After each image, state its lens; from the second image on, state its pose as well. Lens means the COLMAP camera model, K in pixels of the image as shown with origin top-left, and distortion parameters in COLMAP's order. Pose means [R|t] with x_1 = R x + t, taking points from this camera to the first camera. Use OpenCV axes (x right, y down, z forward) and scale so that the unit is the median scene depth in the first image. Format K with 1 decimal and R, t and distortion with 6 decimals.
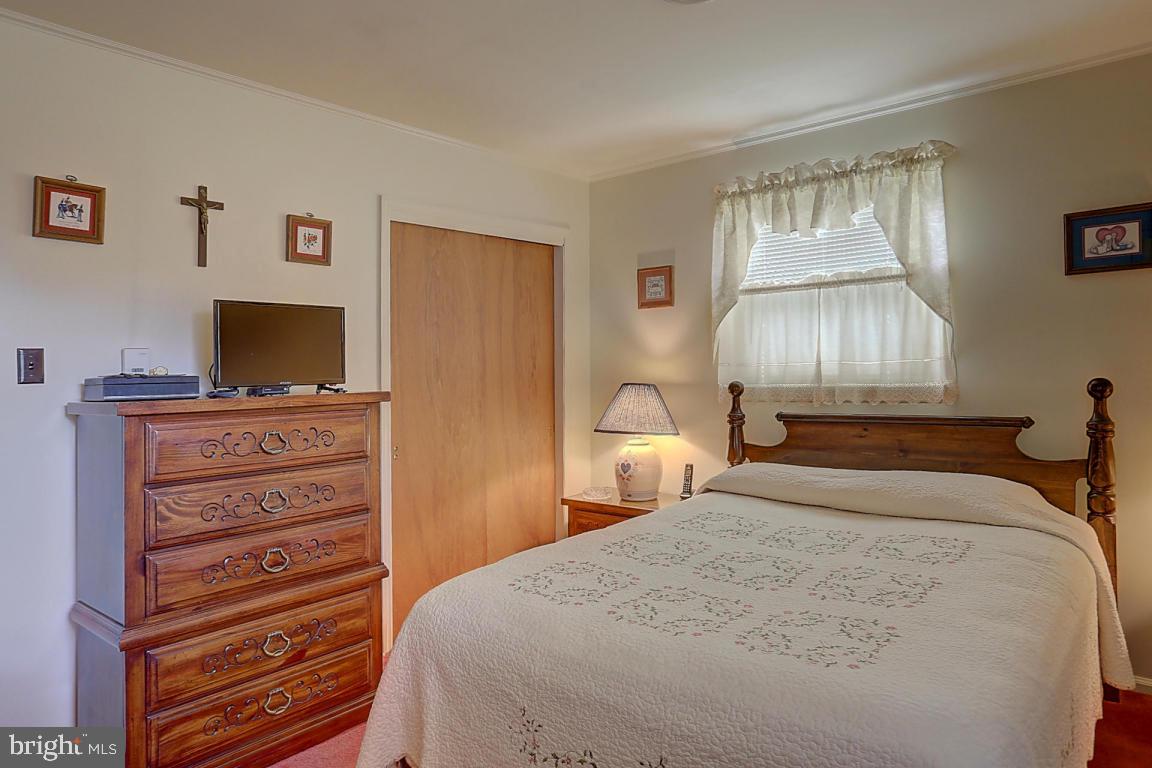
lens RADIAL K [[703.3, 0, 577.7], [0, 703.3, 334.9], [0, 0, 1]] dist [-0.035894, 0.001478]
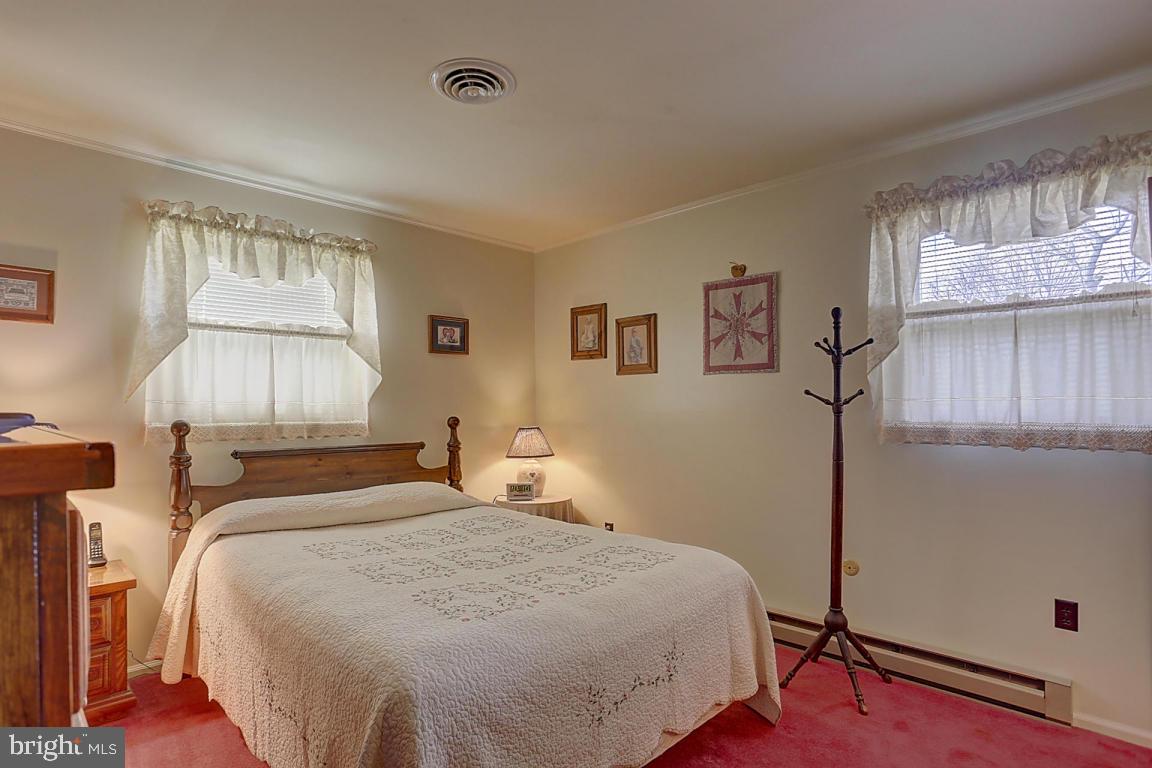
lens RADIAL K [[575.4, 0, 584.6], [0, 575.4, 372.2], [0, 0, 1]] dist [-0.048101, 0.027564]
pose [[0.107424, 0.081528, 0.990865, -0.504401], [-0.047296, 0.995923, -0.076816, 0.039054], [-0.993088, -0.038612, 0.110842, 0.435703]]
